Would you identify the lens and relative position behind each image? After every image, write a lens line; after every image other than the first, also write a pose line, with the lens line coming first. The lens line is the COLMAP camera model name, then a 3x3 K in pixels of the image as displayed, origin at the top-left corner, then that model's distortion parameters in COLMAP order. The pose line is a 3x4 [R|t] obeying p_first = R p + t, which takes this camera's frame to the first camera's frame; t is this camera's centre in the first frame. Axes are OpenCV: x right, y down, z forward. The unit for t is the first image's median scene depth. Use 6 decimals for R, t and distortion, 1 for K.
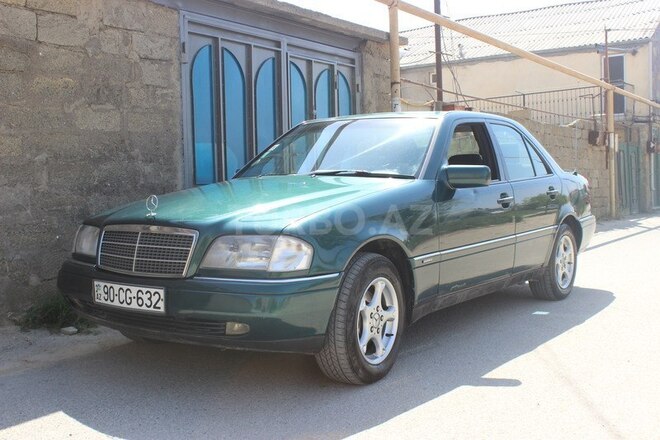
lens RADIAL K [[725.8, 0, 330.0], [0, 725.8, 220.0], [0, 0, 1]] dist [-0.097488, 0.134554]
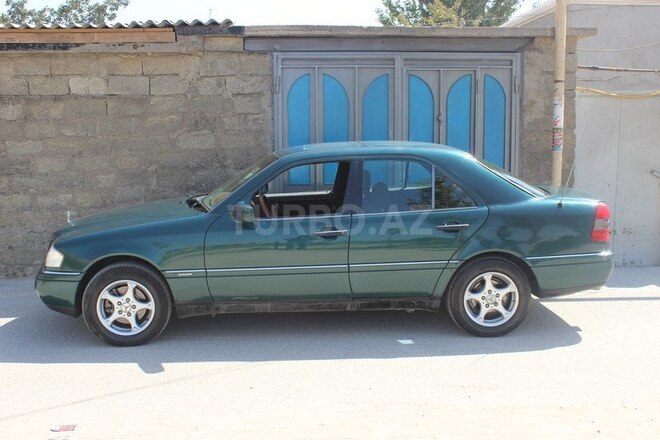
lens RADIAL K [[725.8, 0, 330.0], [0, 725.8, 220.0], [0, 0, 1]] dist [-0.097488, 0.134554]
pose [[0.642614, 0.117270, -0.757163, 1.000862], [-0.045886, 0.992334, 0.114749, -0.162352], [0.764815, -0.038996, 0.643068, 0.245981]]
